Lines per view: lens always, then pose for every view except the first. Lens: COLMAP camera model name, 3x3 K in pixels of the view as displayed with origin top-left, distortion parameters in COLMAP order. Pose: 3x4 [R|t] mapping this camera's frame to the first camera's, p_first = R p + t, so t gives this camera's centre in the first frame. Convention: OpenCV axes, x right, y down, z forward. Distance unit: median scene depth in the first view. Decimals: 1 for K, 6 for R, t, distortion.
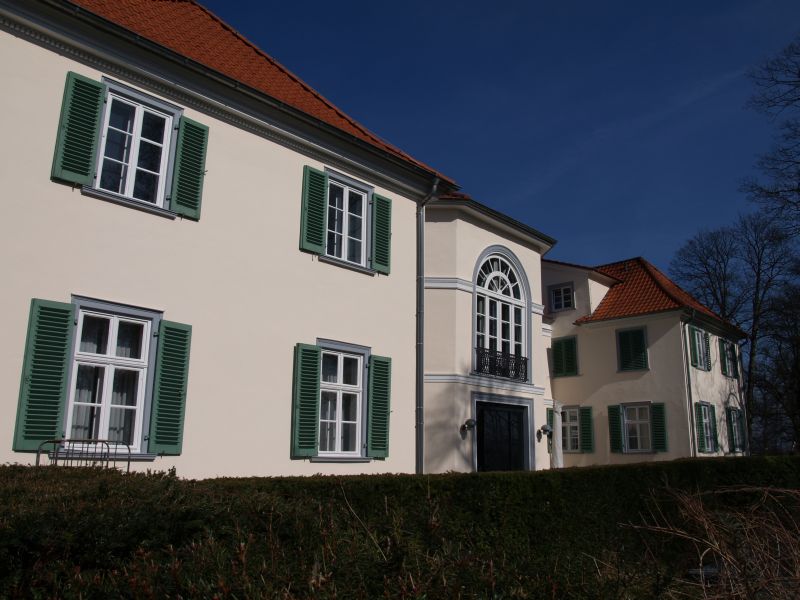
lens RADIAL K [[657.0, 0, 400.0], [0, 657.0, 300.0], [0, 0, 1]] dist [-0.125096, 0.074343]
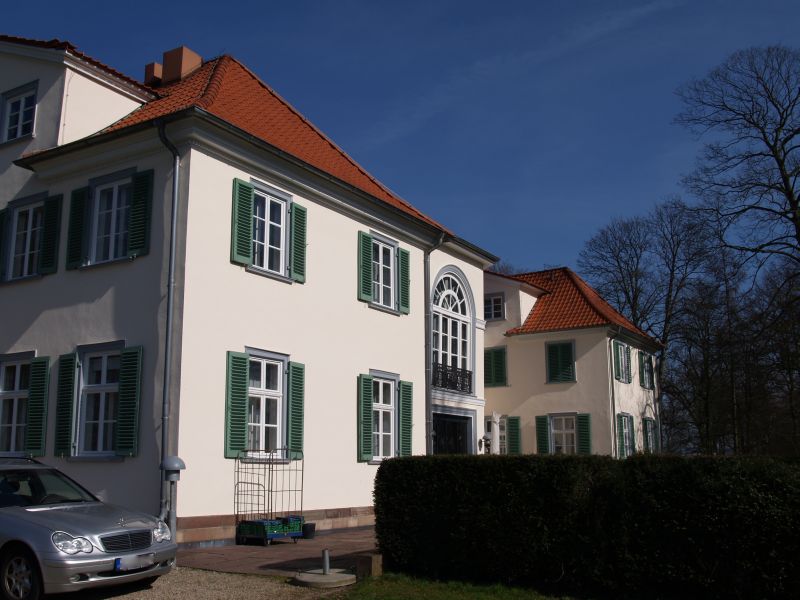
lens RADIAL K [[868.8, 0, 400.0], [0, 868.8, 300.0], [0, 0, 1]] dist [-0.111976, -0.003168]
pose [[0.976553, 0.026998, 0.213576, -0.215709], [-0.034719, 0.998869, 0.032481, -0.066583], [-0.212457, -0.039134, 0.976386, -0.331902]]
